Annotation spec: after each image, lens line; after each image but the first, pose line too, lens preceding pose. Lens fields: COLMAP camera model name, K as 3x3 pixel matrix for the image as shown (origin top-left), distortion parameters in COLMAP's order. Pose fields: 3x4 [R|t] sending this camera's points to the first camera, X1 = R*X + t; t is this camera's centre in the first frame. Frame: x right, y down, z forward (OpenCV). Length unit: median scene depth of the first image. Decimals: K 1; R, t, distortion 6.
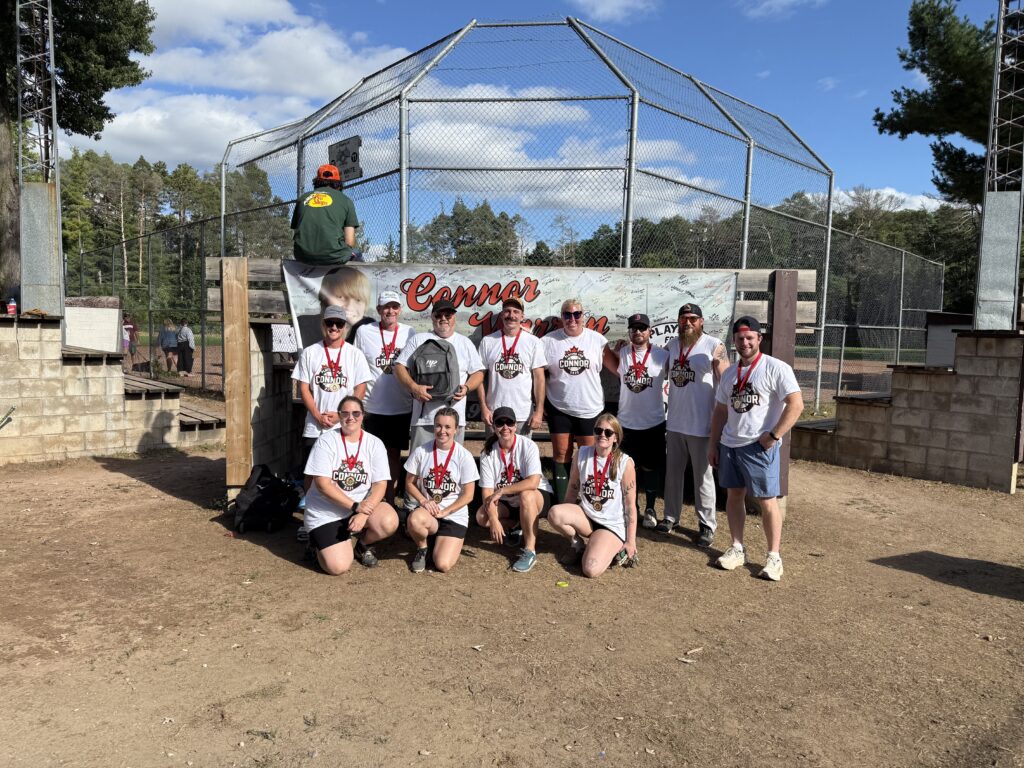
lens RADIAL K [[717.5, 0, 512.2], [0, 717.5, 384.2], [0, 0, 1]] dist [0.003756, 0.001996]
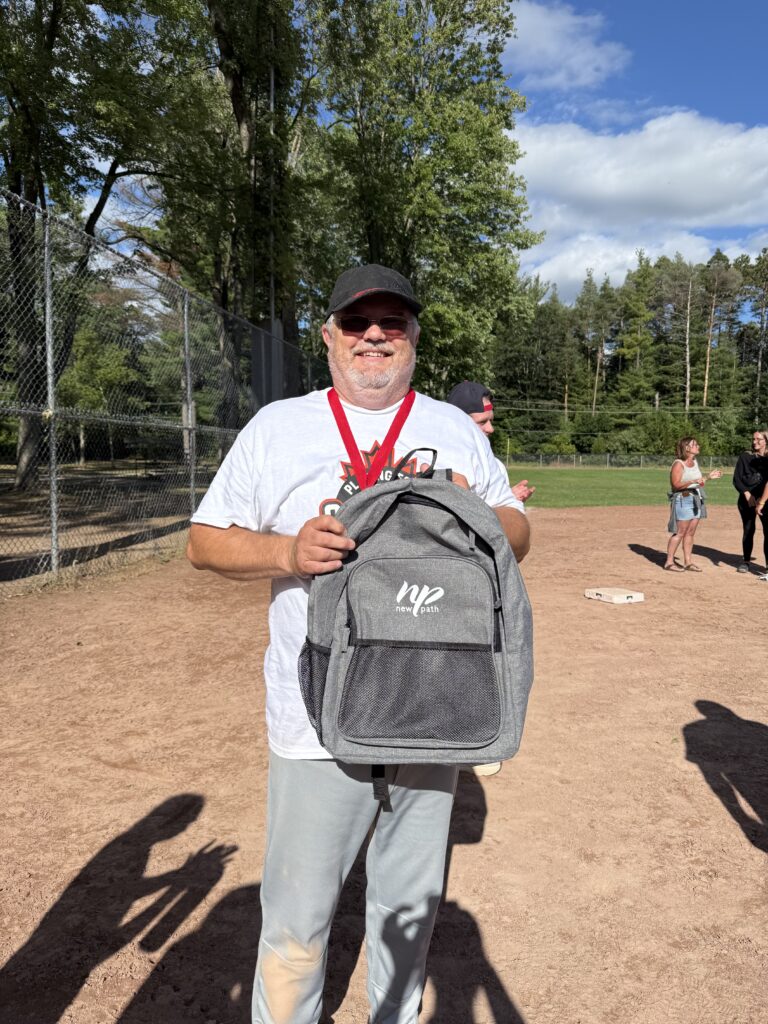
lens RADIAL K [[717.5, 0, 384.8], [0, 717.5, 510.6], [0, 0, 1]] dist [0.003756, 0.001996]
pose [[0.610333, 0.058506, -0.789981, -0.094238], [-0.061546, 0.997757, 0.026344, -0.022663], [0.789750, 0.032542, 0.612565, 0.230429]]
